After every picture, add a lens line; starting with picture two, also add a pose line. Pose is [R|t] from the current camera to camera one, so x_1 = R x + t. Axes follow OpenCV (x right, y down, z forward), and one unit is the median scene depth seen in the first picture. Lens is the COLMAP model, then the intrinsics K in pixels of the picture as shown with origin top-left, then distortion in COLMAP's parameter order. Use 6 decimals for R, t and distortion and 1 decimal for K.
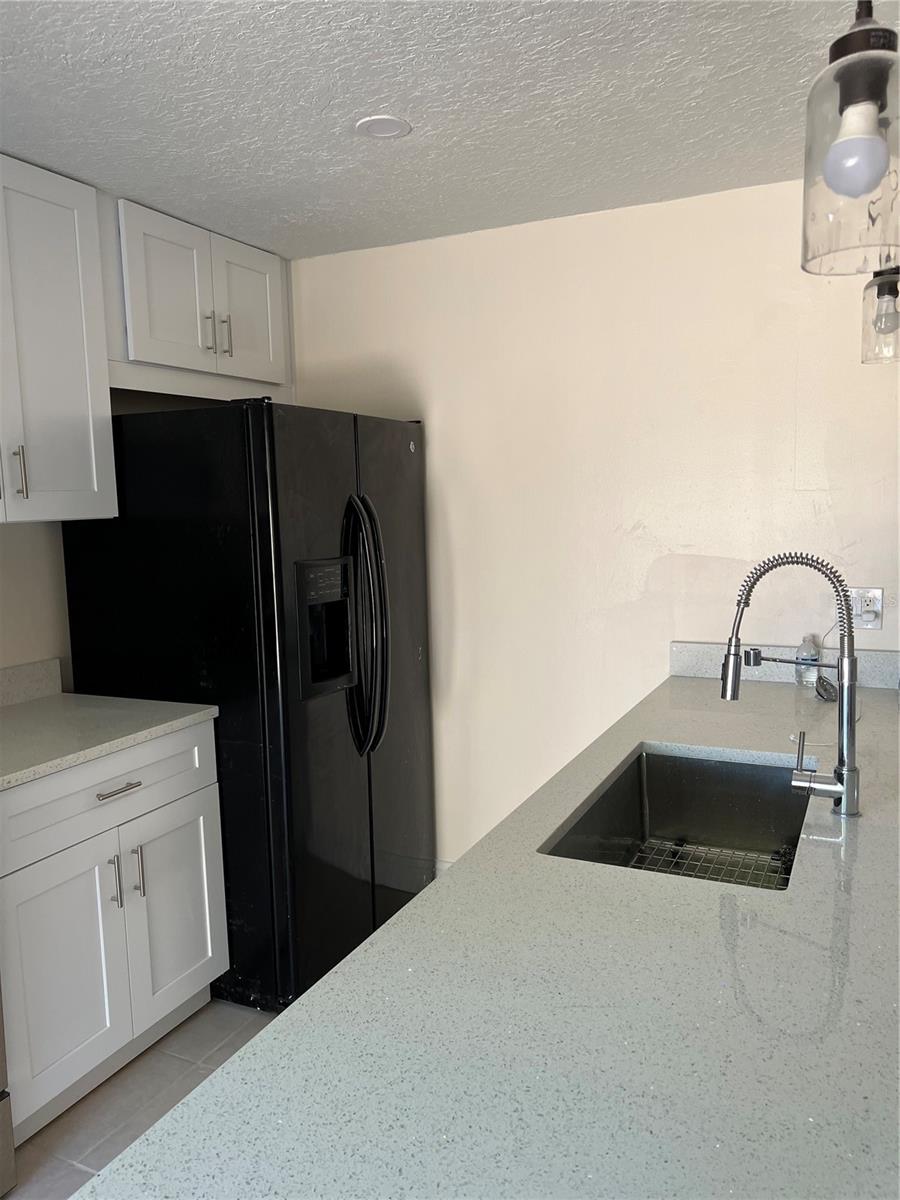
lens RADIAL K [[910.4, 0, 450.6], [0, 910.4, 607.5], [0, 0, 1]] dist [0.050915, -0.062106]
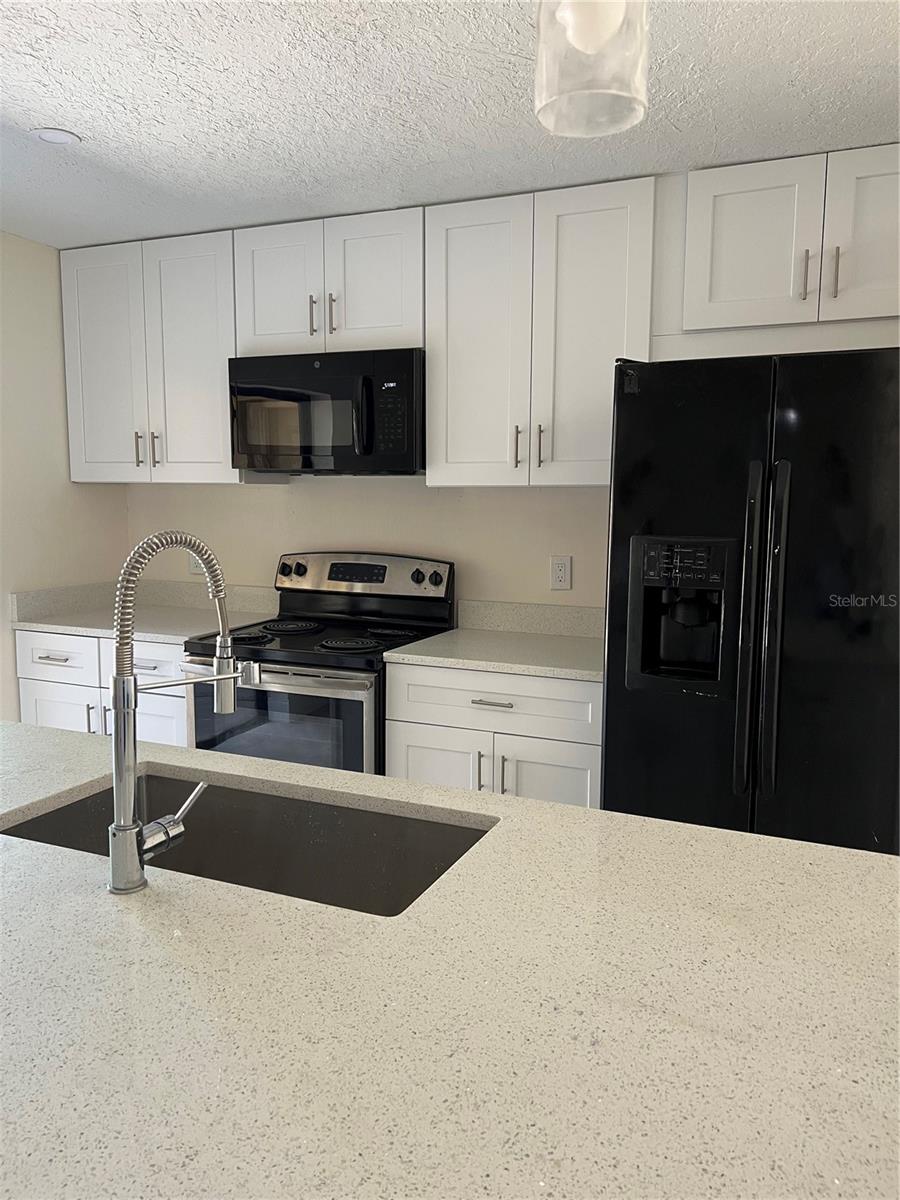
lens RADIAL K [[910.4, 0, 456.0], [0, 910.4, 606.3], [0, 0, 1]] dist [0.050915, -0.062106]
pose [[0.036586, 0.153176, -0.987521, 0.806228], [-0.129107, 0.980626, 0.147323, -0.101413], [0.990956, 0.122106, 0.055653, 0.844513]]
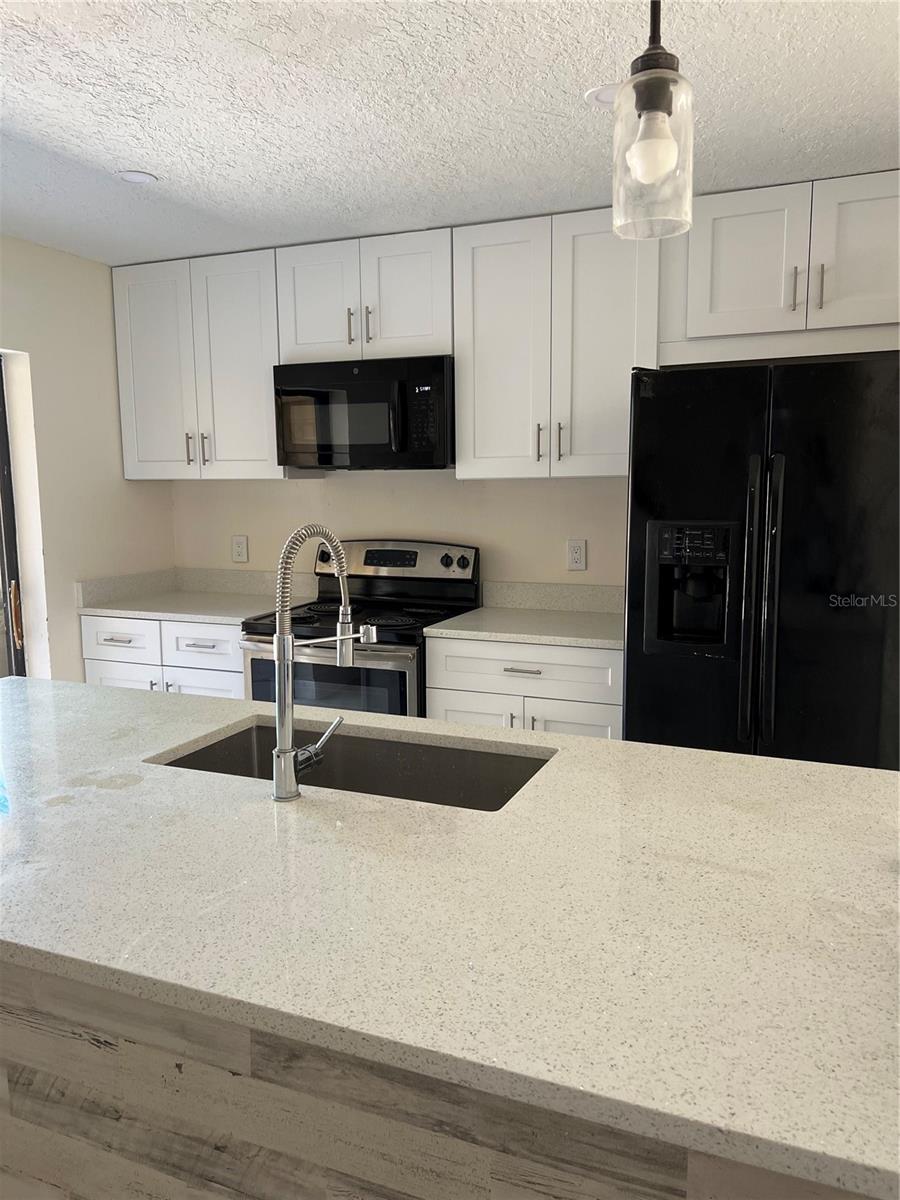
lens RADIAL K [[910.4, 0, 450.3], [0, 910.4, 607.5], [0, 0, 1]] dist [0.050915, -0.062106]
pose [[0.045930, 0.168154, -0.984690, 0.959541], [-0.113376, 0.980239, 0.162105, -0.106209], [0.992490, 0.104195, 0.064087, 0.770627]]
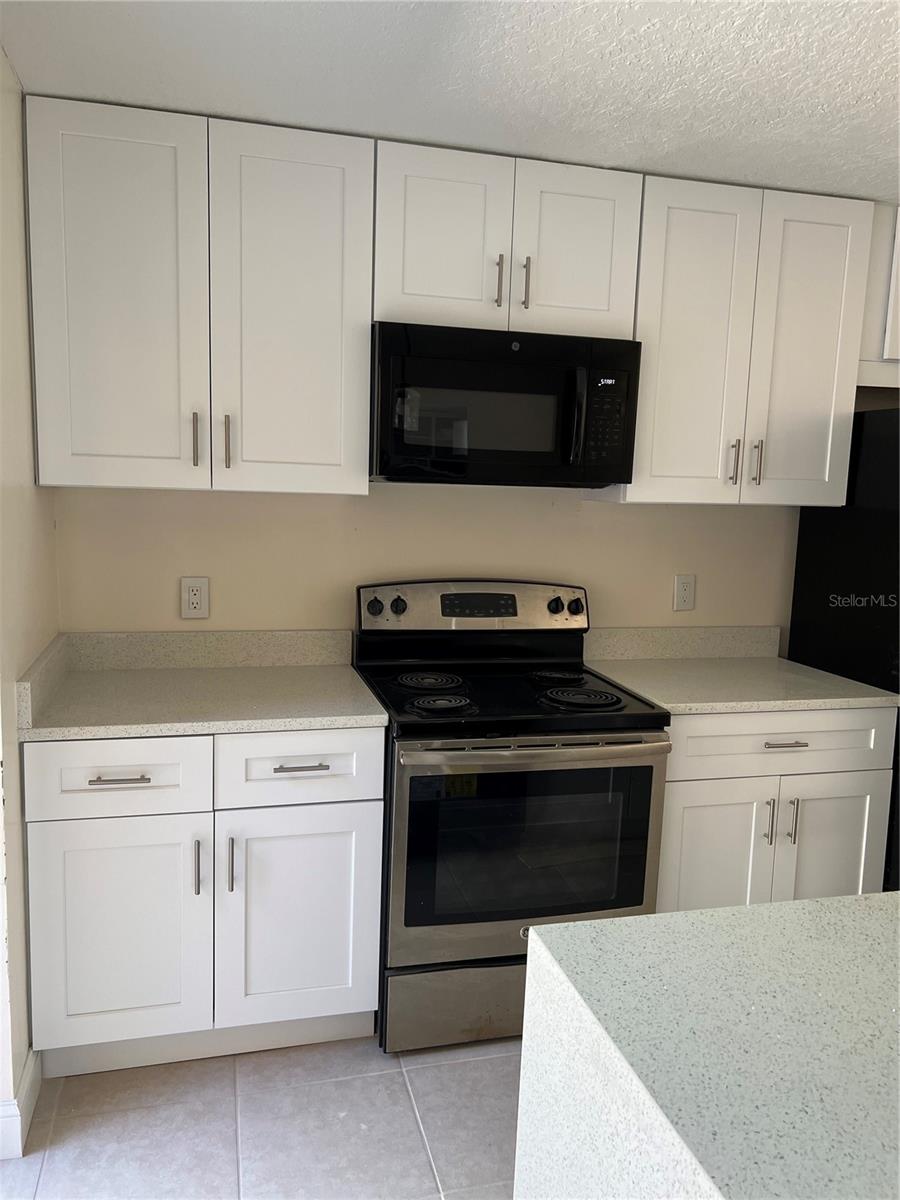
lens RADIAL K [[910.4, 0, 445.3], [0, 910.4, 605.7], [0, 0, 1]] dist [0.050915, -0.062106]
pose [[0.643167, 0.148740, -0.751141, 0.188872], [-0.139061, 0.987329, 0.076438, 0.001079], [0.752993, 0.055292, 0.655702, -0.069470]]
